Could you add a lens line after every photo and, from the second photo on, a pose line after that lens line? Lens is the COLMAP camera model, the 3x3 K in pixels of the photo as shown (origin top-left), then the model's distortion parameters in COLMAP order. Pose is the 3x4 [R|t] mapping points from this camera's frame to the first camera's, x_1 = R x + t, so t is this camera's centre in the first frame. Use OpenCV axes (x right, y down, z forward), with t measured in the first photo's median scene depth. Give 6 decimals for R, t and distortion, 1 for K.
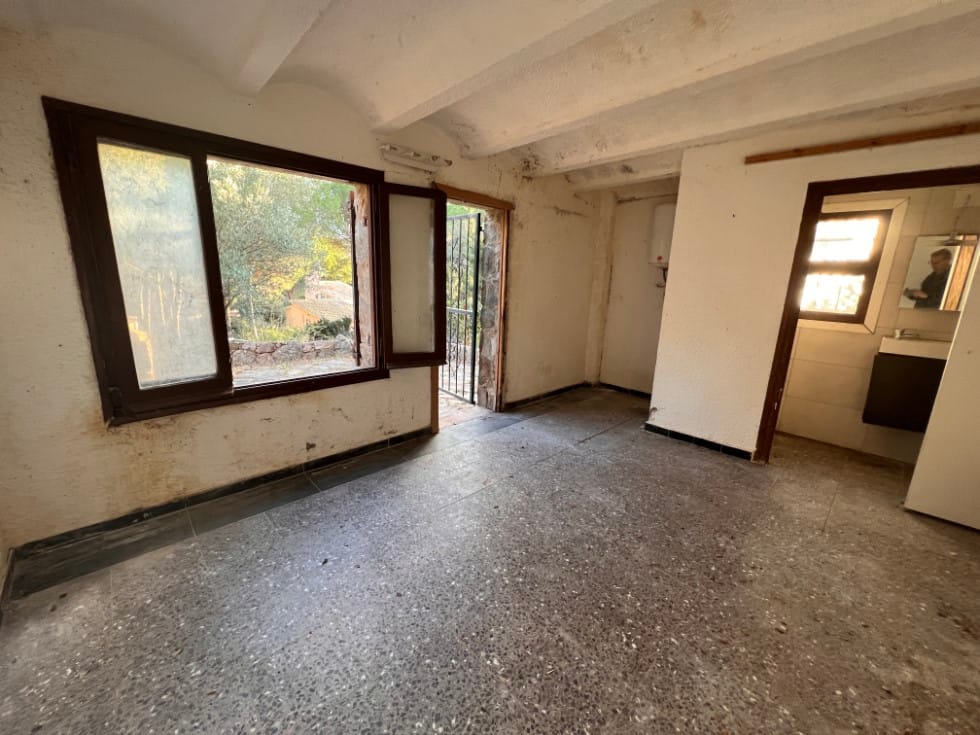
lens RADIAL K [[397.1, 0, 489.4], [0, 397.1, 367.5], [0, 0, 1]] dist [0.003337, 0.000518]
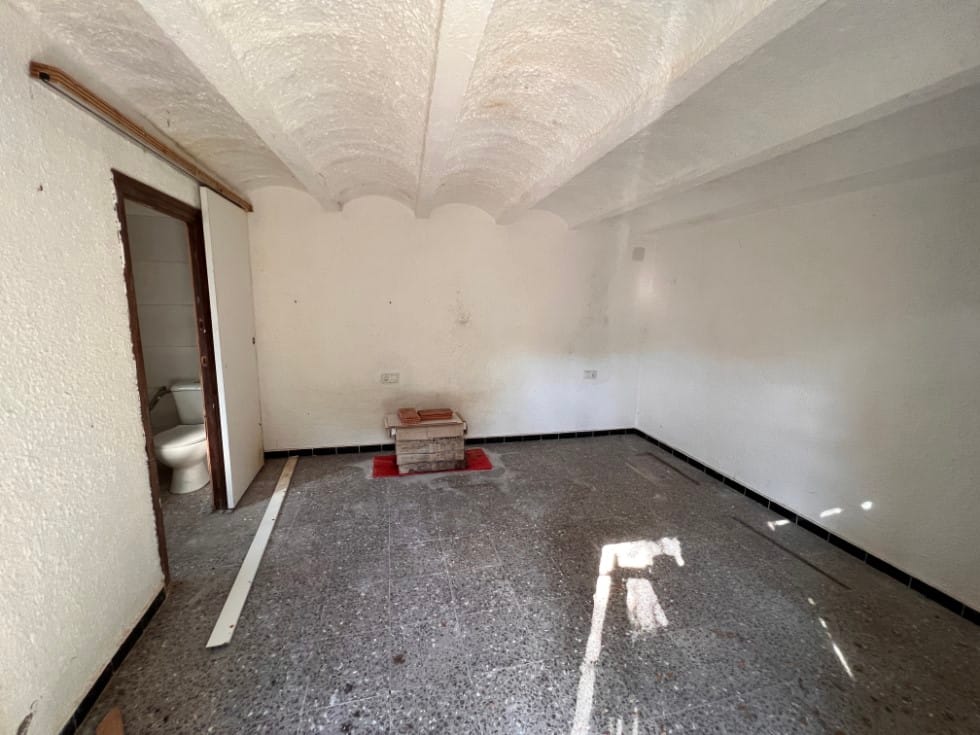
lens RADIAL K [[397.1, 0, 487.8], [0, 397.1, 366.3], [0, 0, 1]] dist [0.003337, 0.000518]
pose [[-0.866573, -0.146154, 0.477169, -0.066589], [0.056017, 0.921624, 0.384020, -0.478309], [-0.495897, 0.359511, -0.790467, 1.635414]]
